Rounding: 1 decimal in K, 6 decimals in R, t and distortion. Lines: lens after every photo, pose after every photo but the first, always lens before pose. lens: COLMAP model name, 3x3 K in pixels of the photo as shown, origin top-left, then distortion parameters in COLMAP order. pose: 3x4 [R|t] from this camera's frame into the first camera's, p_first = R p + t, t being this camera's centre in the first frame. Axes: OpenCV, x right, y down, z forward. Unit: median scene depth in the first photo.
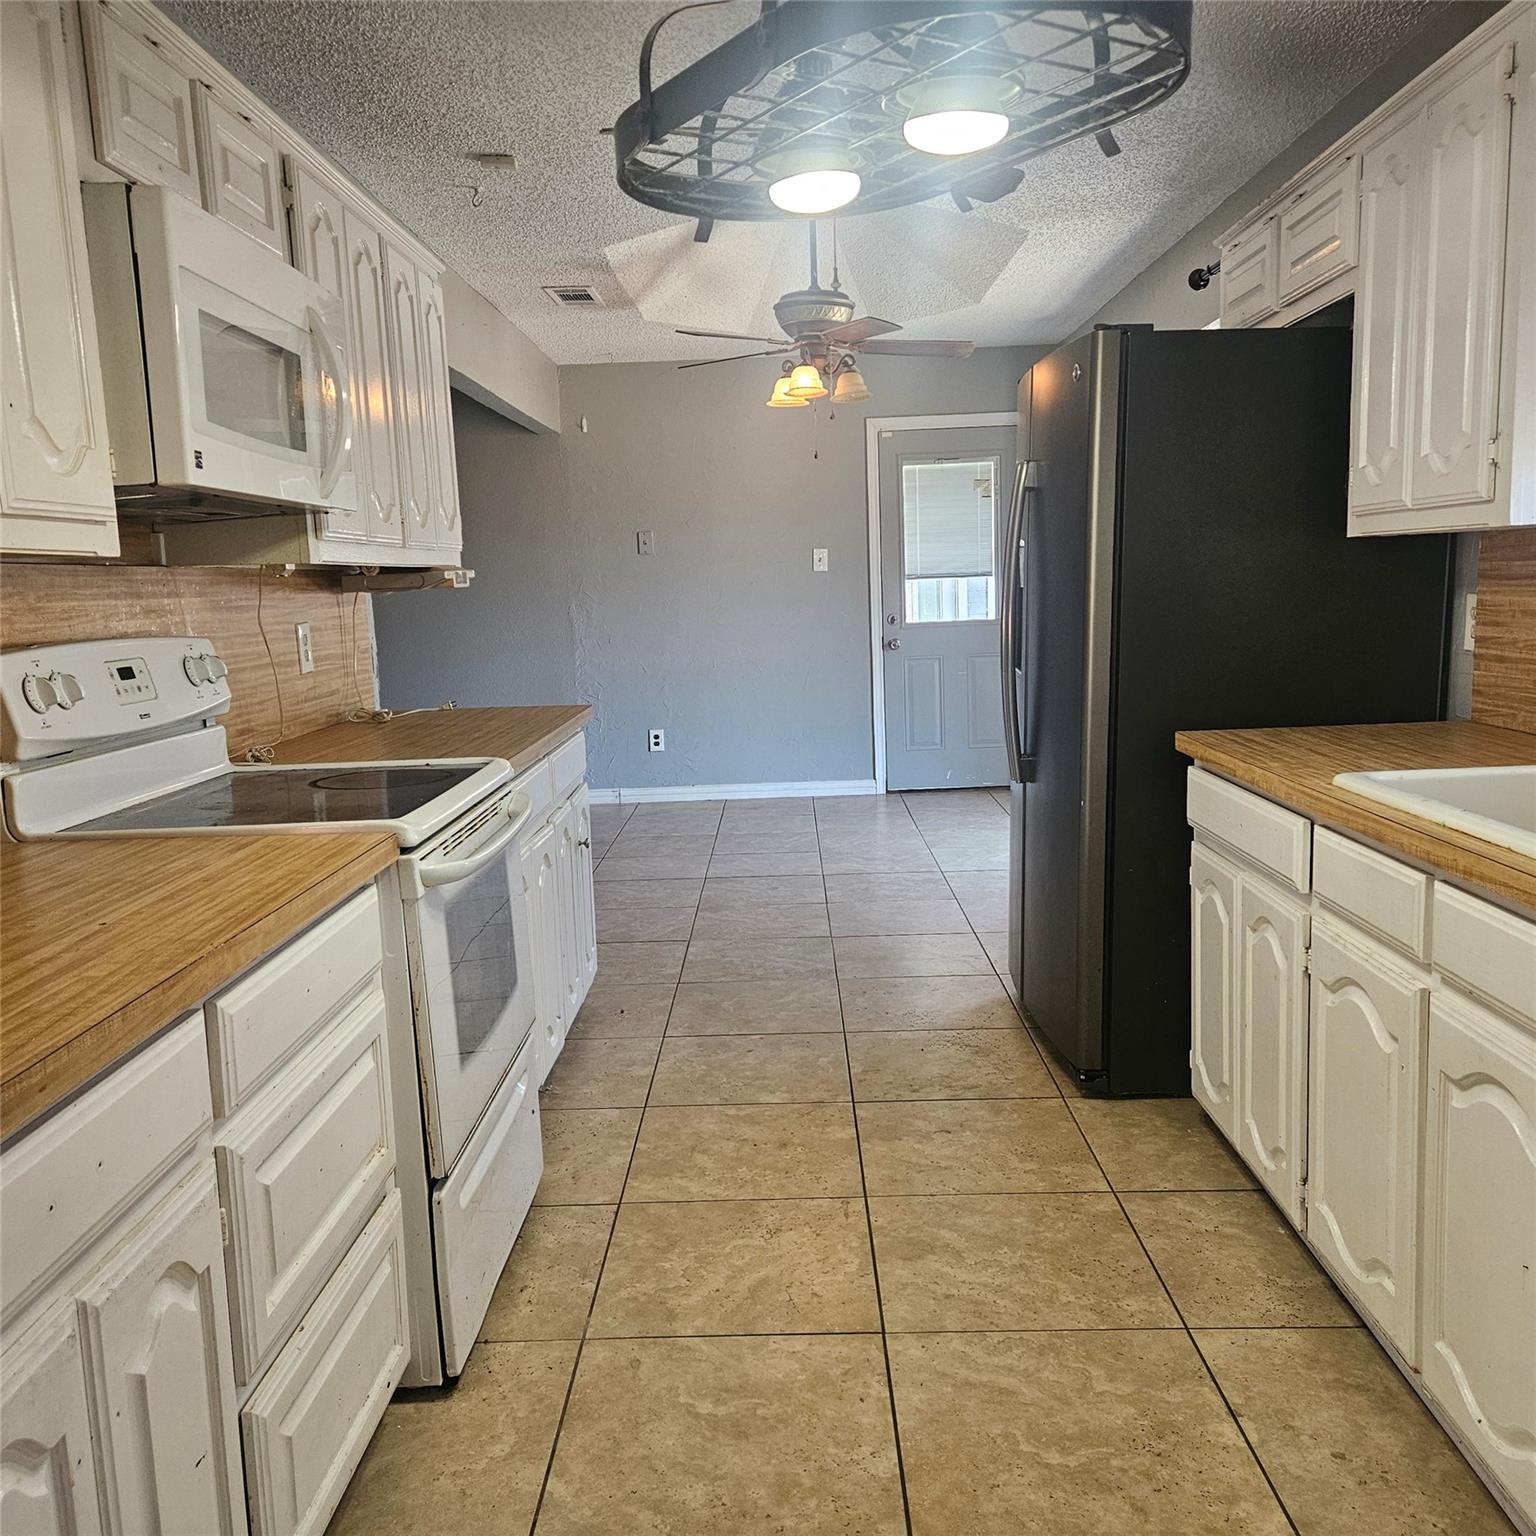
lens RADIAL K [[1372.3, 0, 767.4], [0, 1372.3, 770.8], [0, 0, 1]] dist [0.004053, 0.001318]
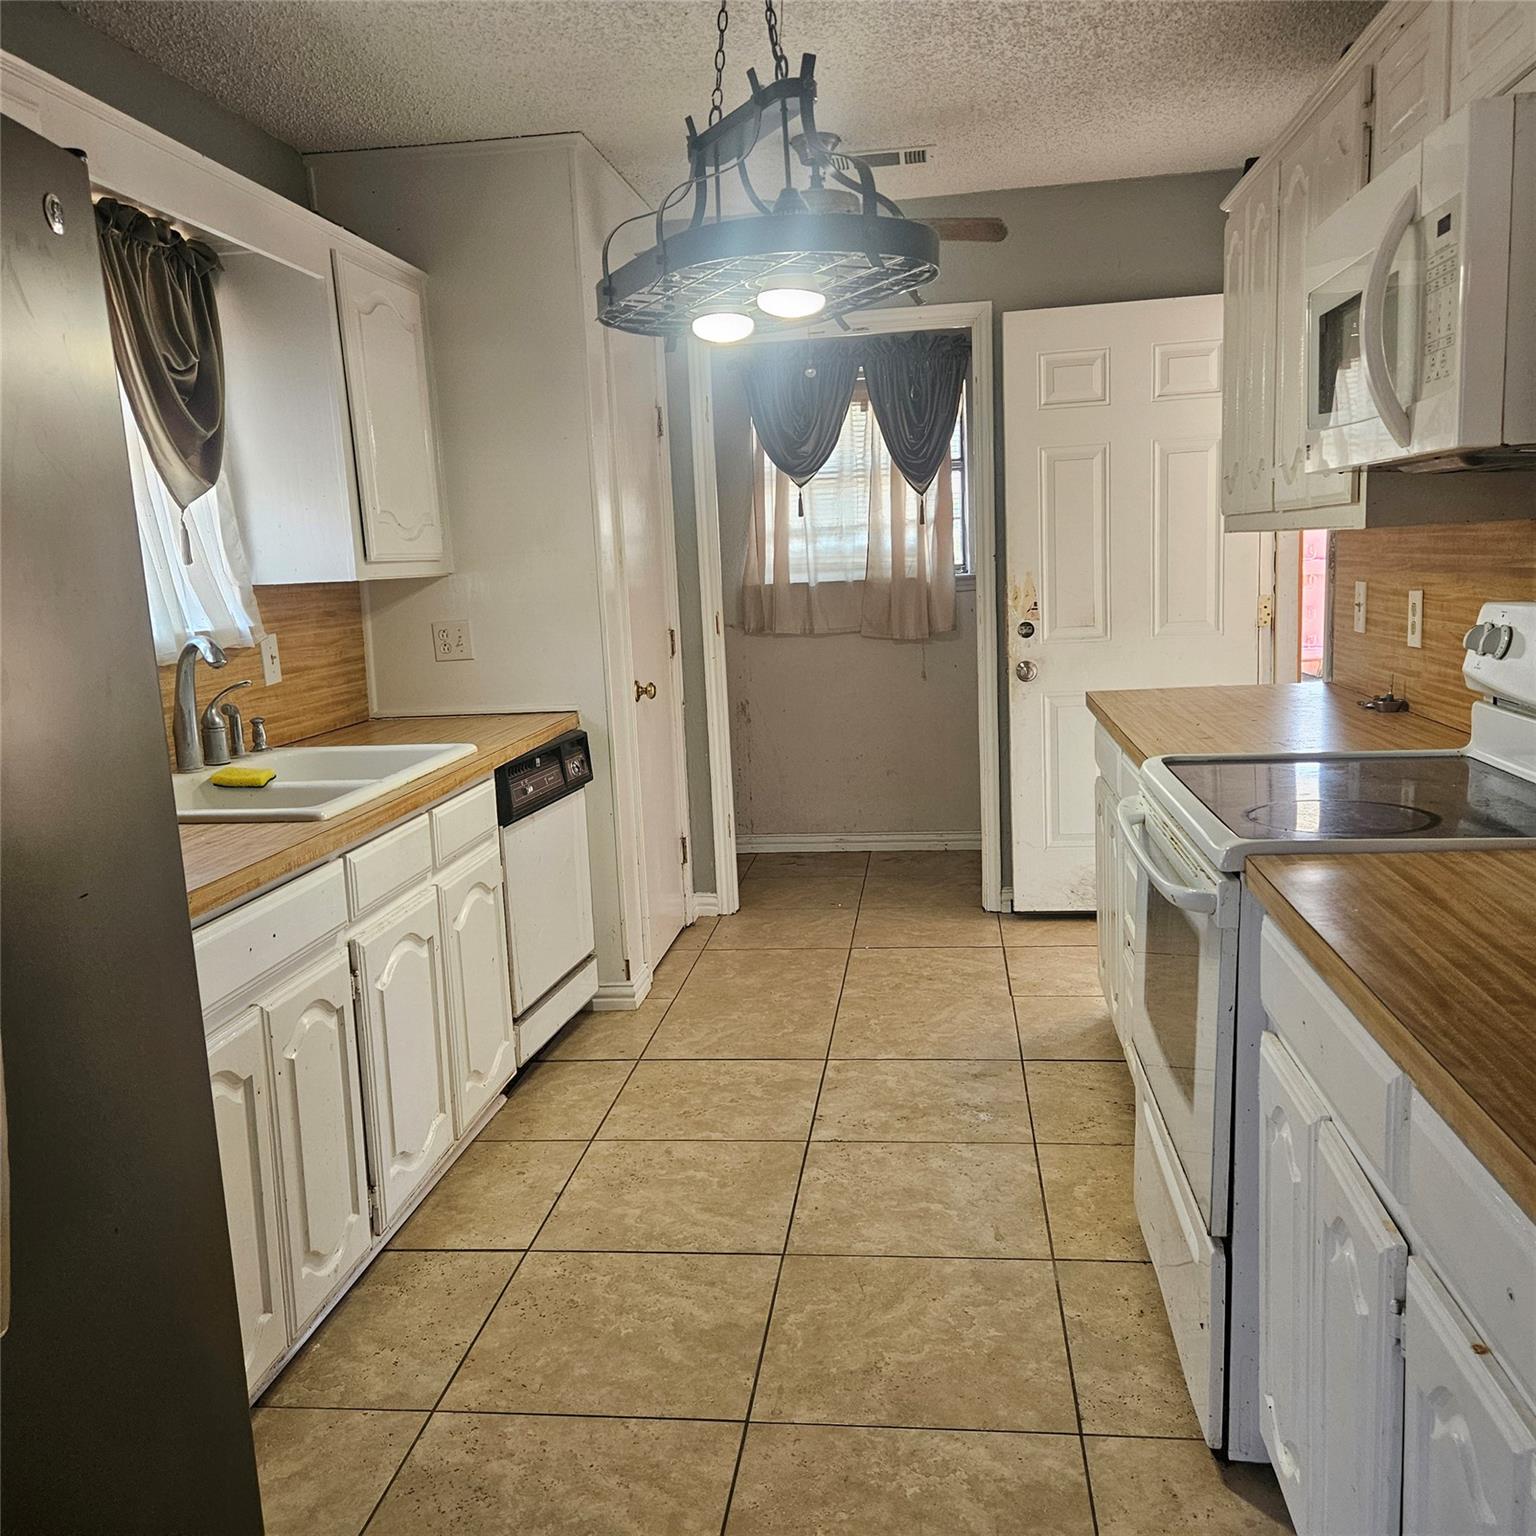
lens RADIAL K [[1372.3, 0, 767.6], [0, 1372.3, 768.6], [0, 0, 1]] dist [0.004053, 0.001318]
pose [[-0.990727, 0.063146, 0.120305, -0.060231], [0.094880, 0.955323, 0.279920, -0.275146], [-0.097255, 0.288738, -0.952456, 1.835440]]
